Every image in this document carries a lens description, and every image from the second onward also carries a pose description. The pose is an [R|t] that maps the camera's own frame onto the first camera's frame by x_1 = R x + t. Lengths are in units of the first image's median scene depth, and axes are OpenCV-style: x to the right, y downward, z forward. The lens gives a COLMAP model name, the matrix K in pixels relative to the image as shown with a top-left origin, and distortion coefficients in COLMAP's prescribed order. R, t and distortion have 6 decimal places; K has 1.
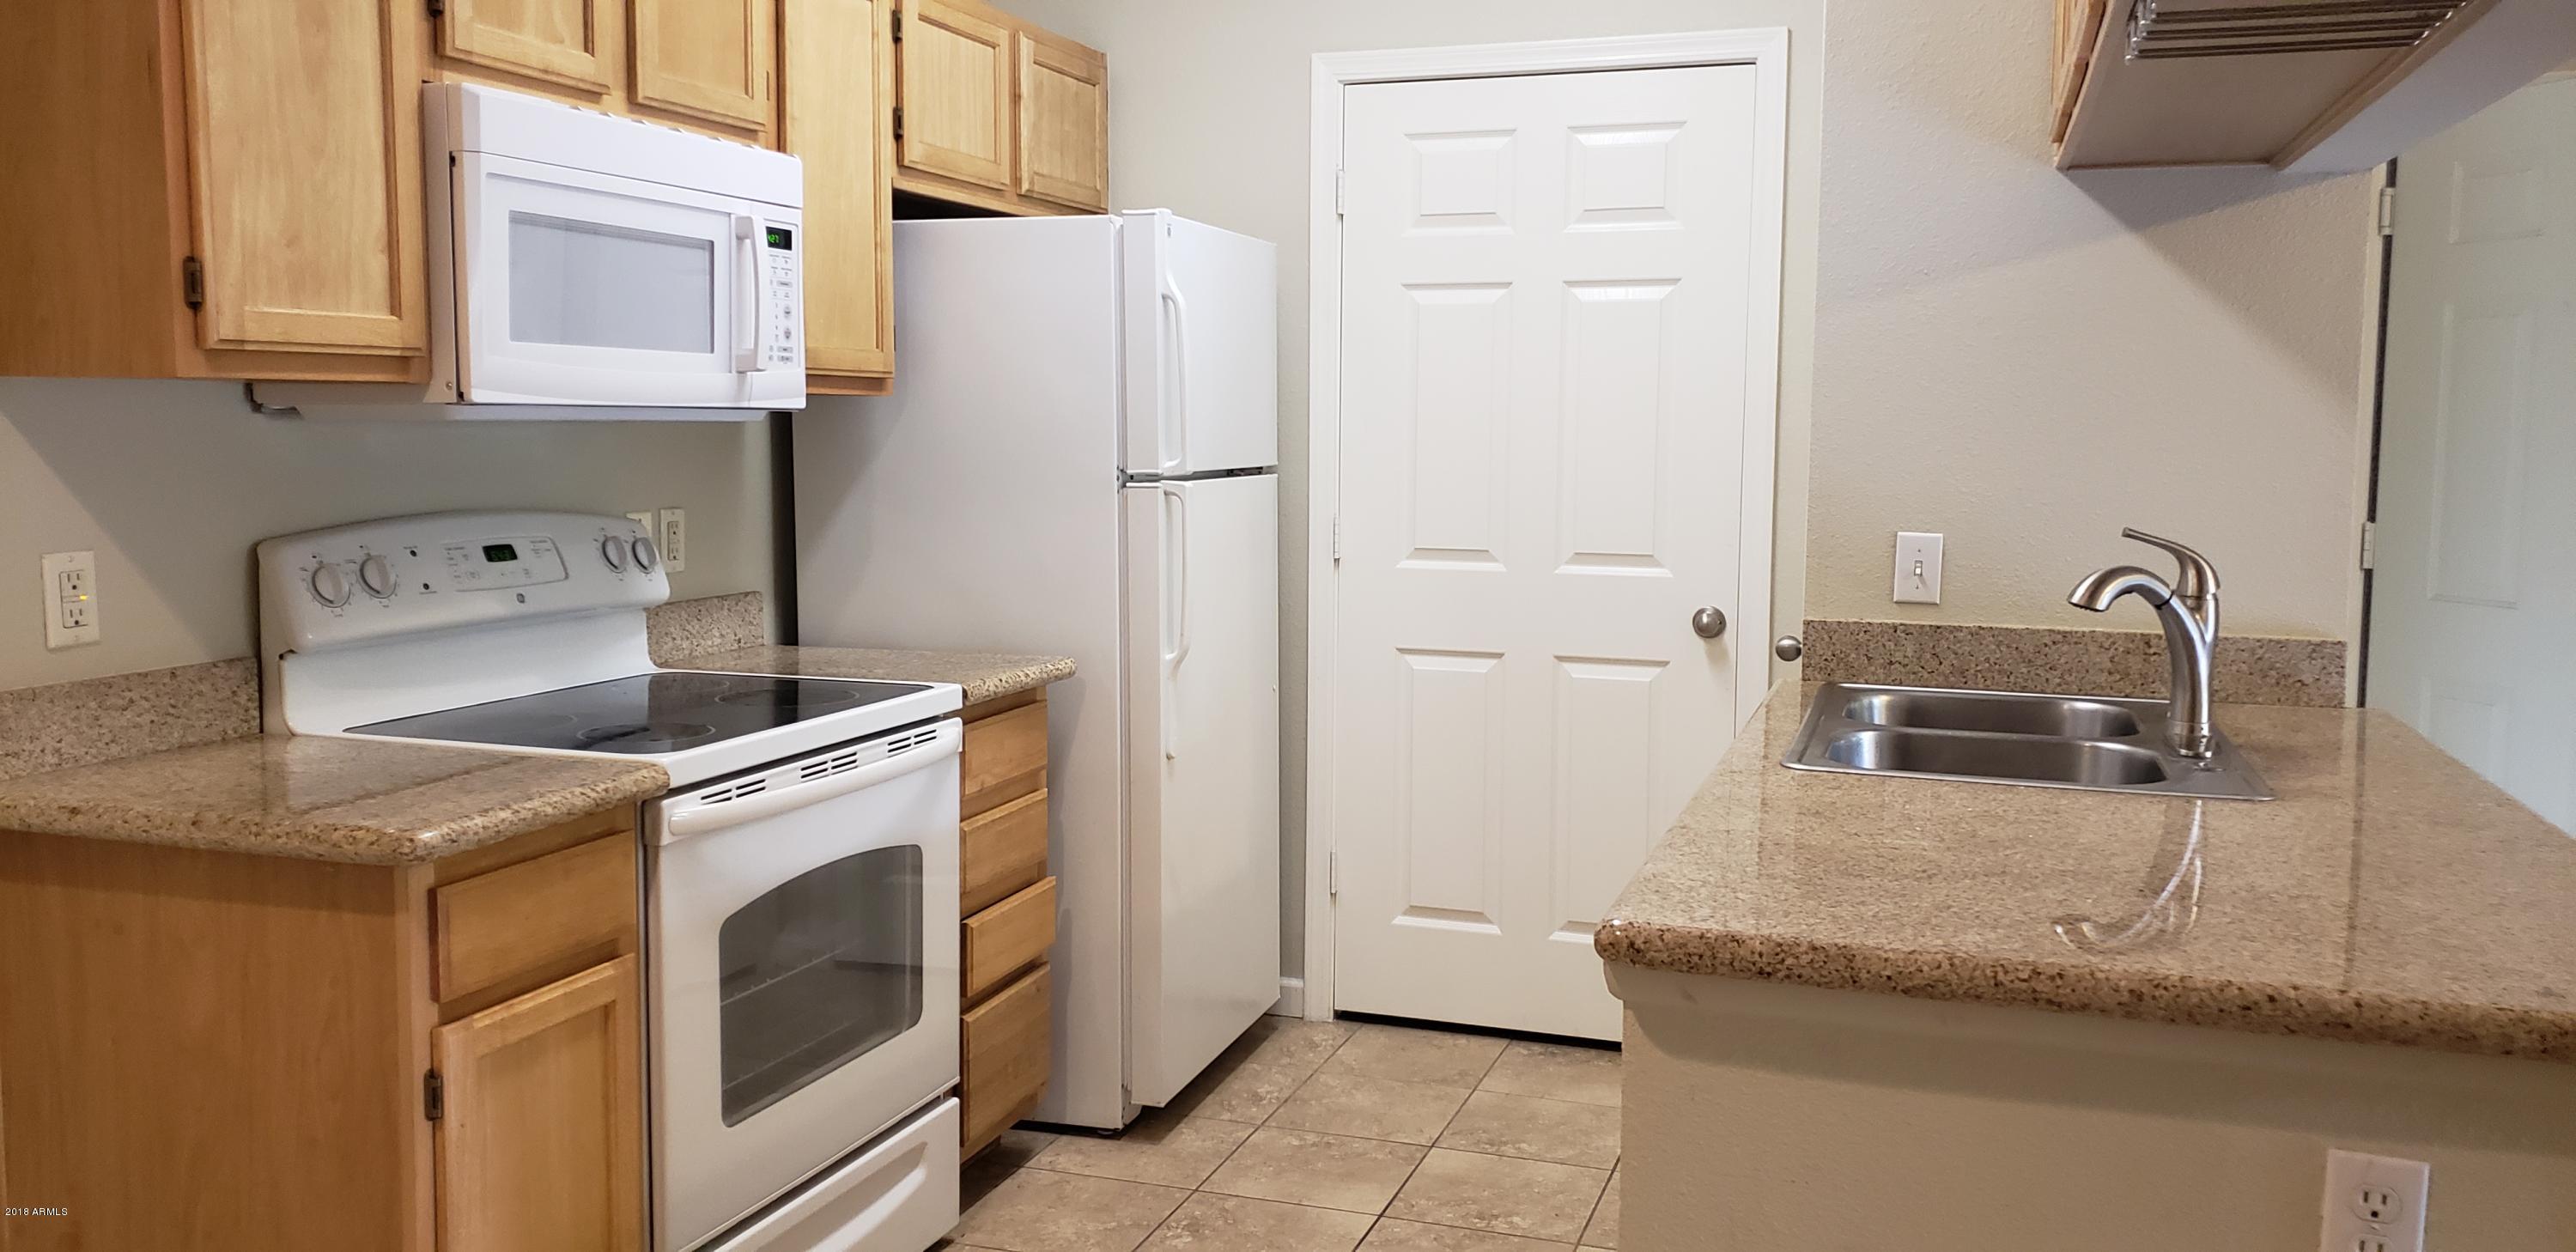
lens RADIAL K [[1975.1, 0, 1285.4], [0, 1975.1, 640.1], [0, 0, 1]] dist [0.021714, -0.001888]
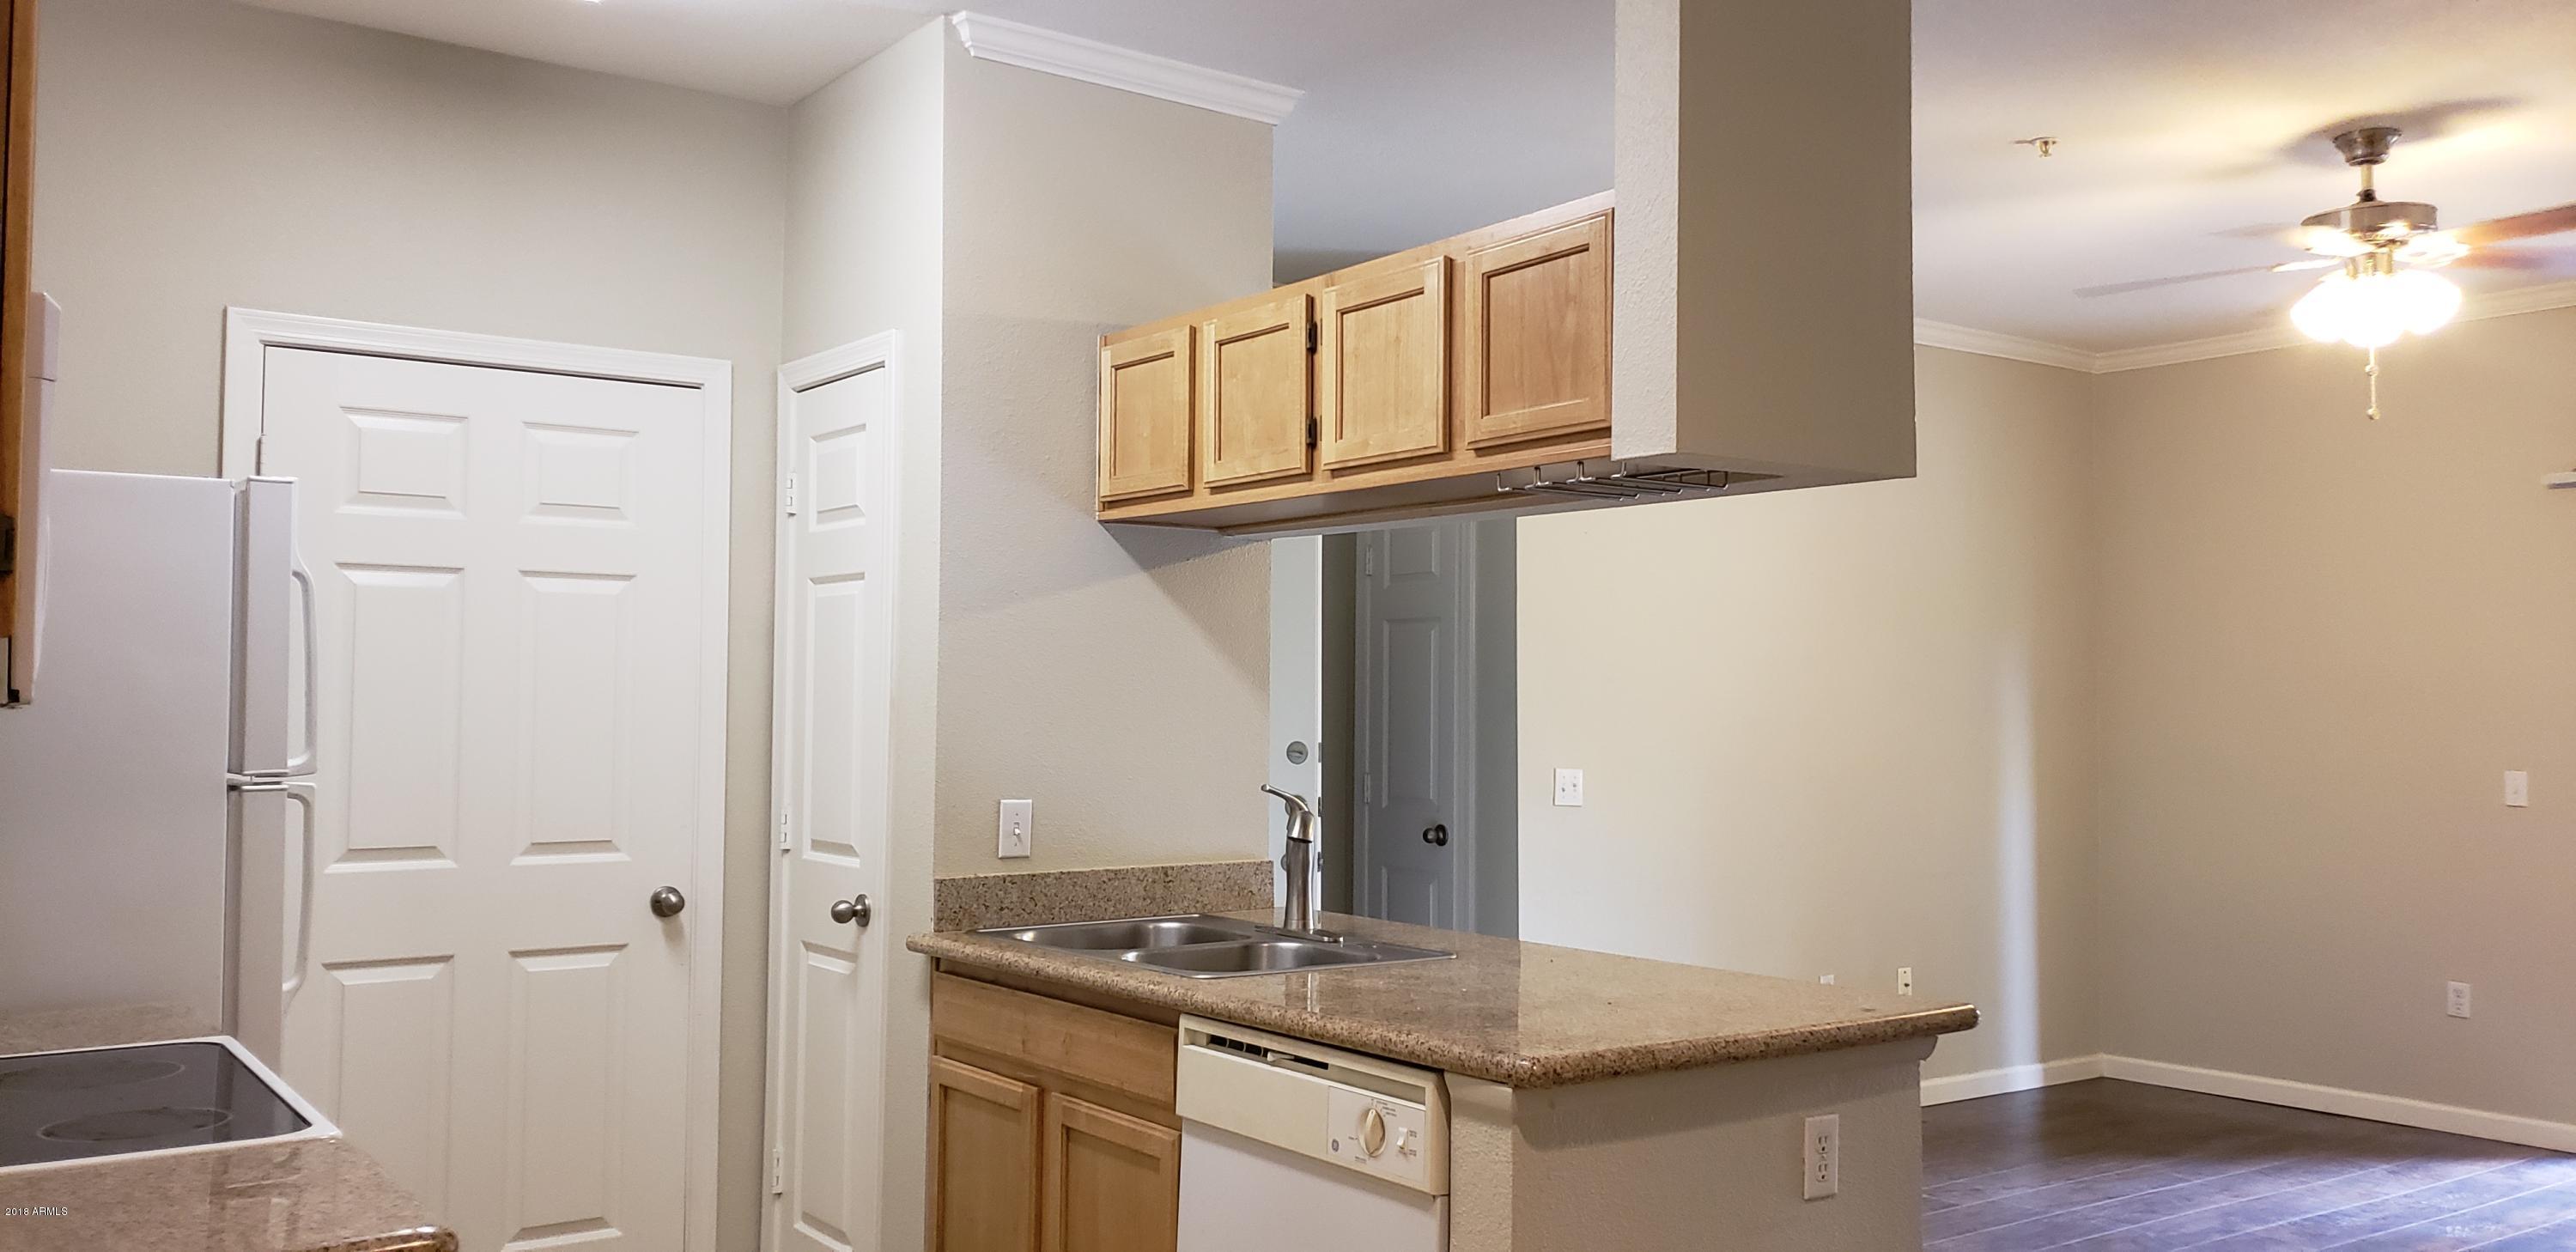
lens RADIAL K [[1975.1, 0, 1300.5], [0, 1975.1, 601.0], [0, 0, 1]] dist [0.021714, -0.001888]
pose [[0.571309, 0.039245, 0.819796, -0.593545], [0.094395, 0.989086, -0.113132, -0.020954], [-0.815289, 0.142018, 0.561369, 0.155269]]
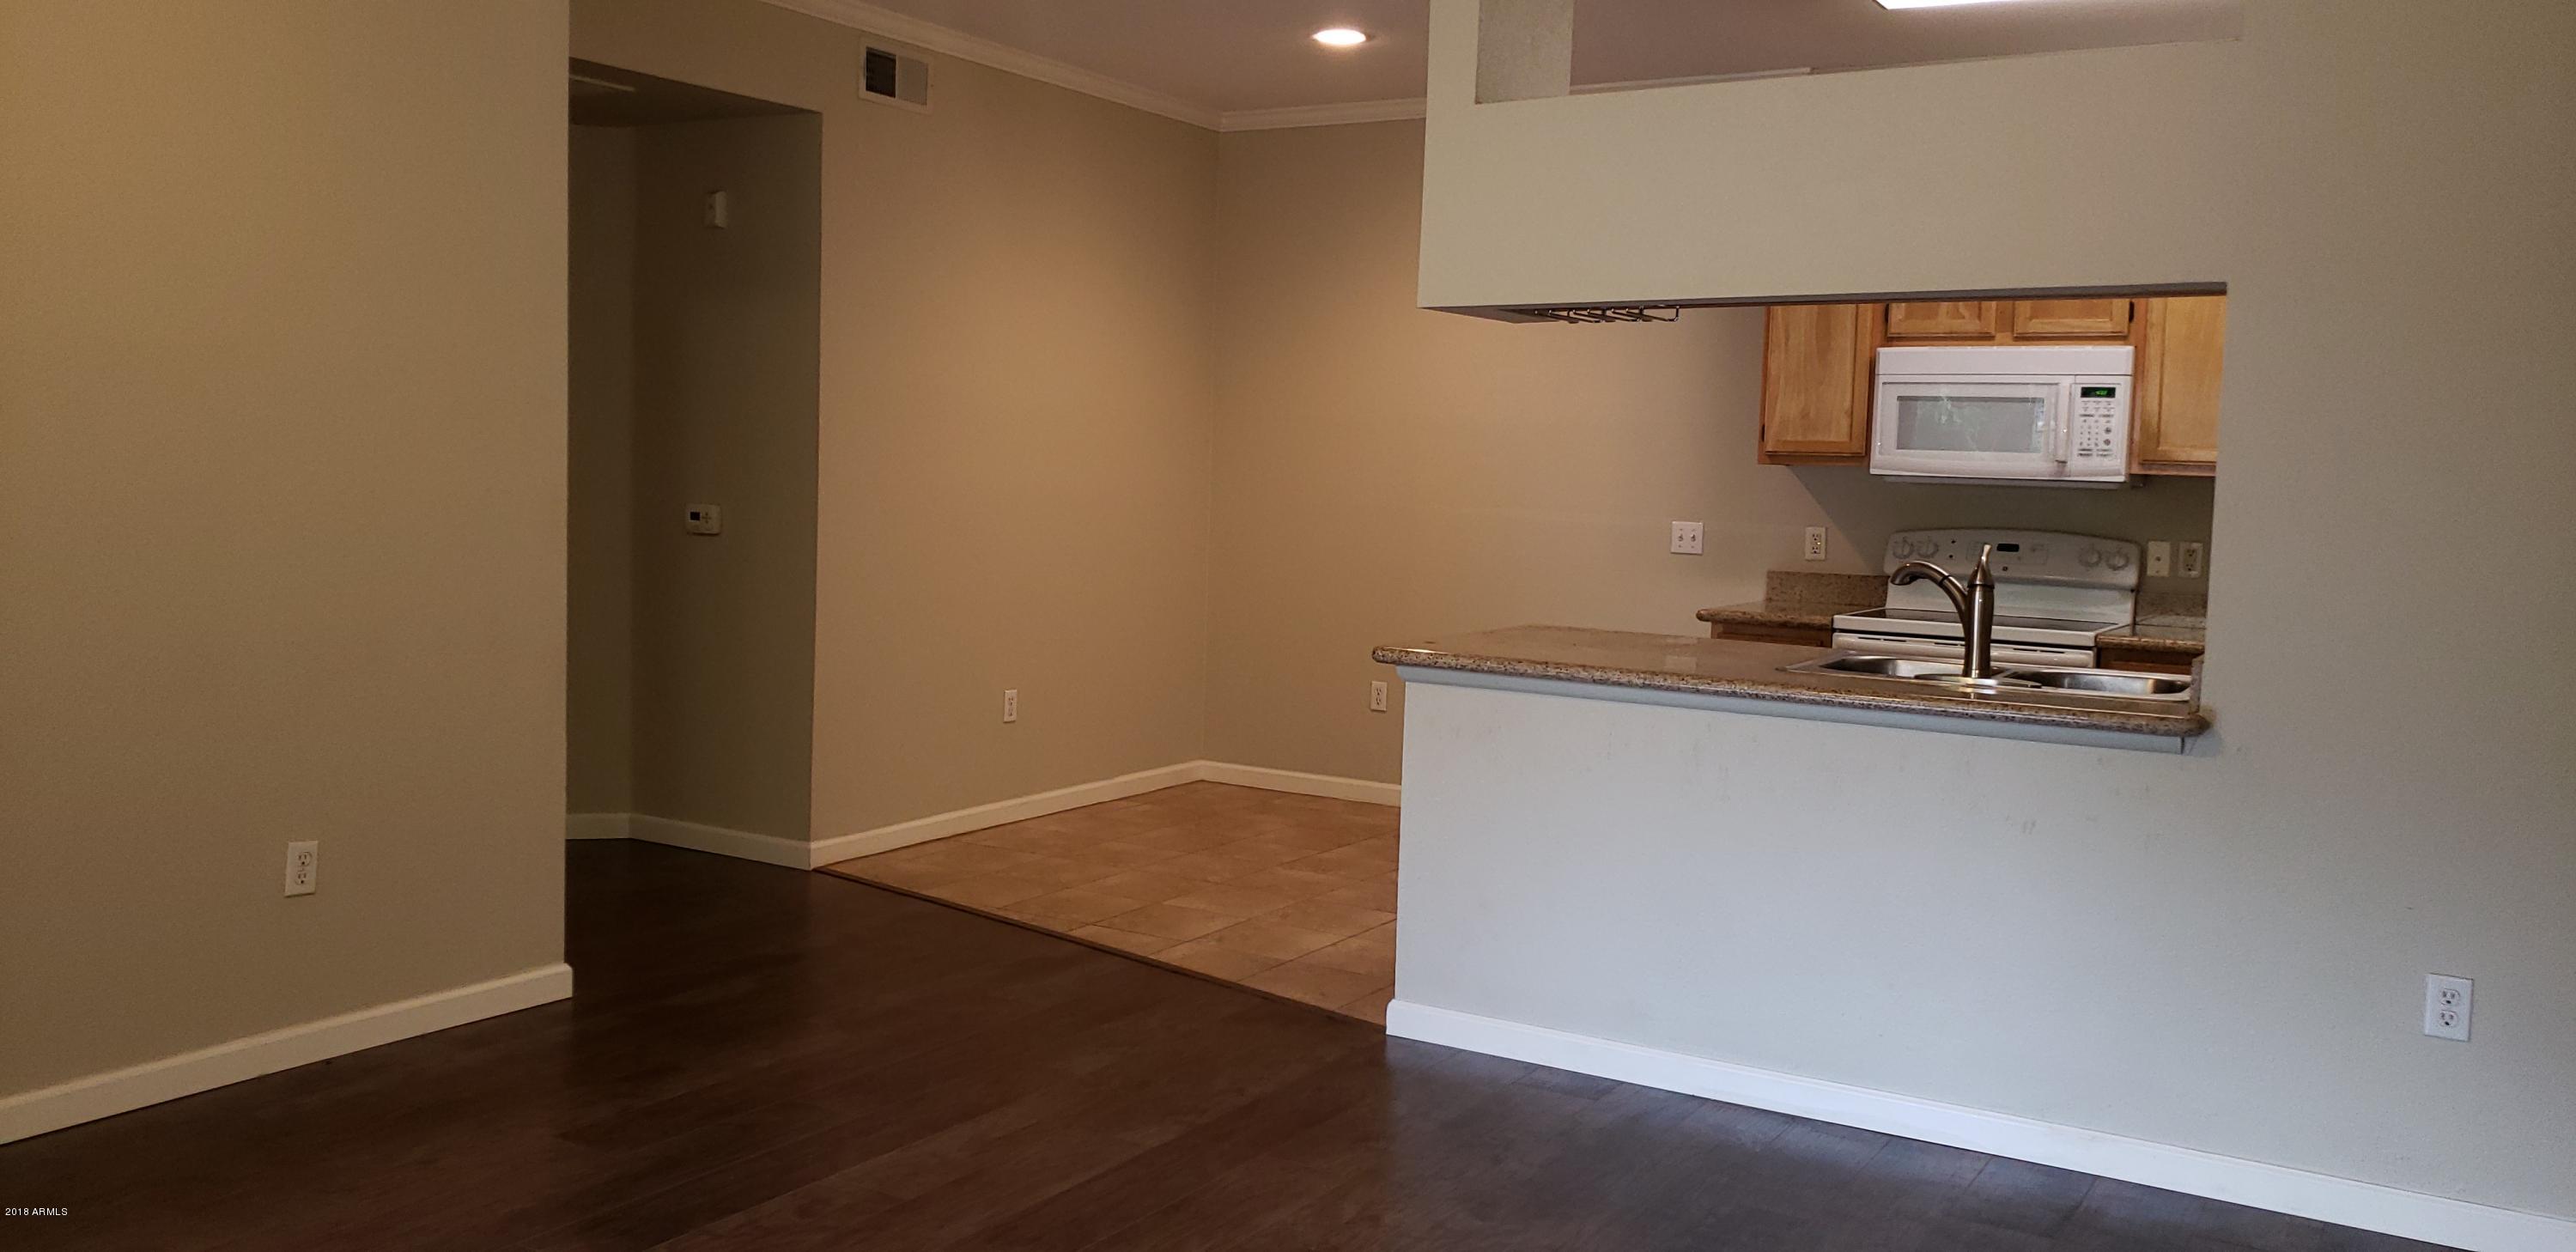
lens RADIAL K [[1975.1, 0, 1288.3], [0, 1975.1, 624.0], [0, 0, 1]] dist [0.021714, -0.001888]
pose [[-0.202537, 0.063382, -0.977221, 1.903727], [-0.145182, 0.984932, 0.093972, -0.052418], [0.968453, 0.160907, -0.190283, 0.686462]]
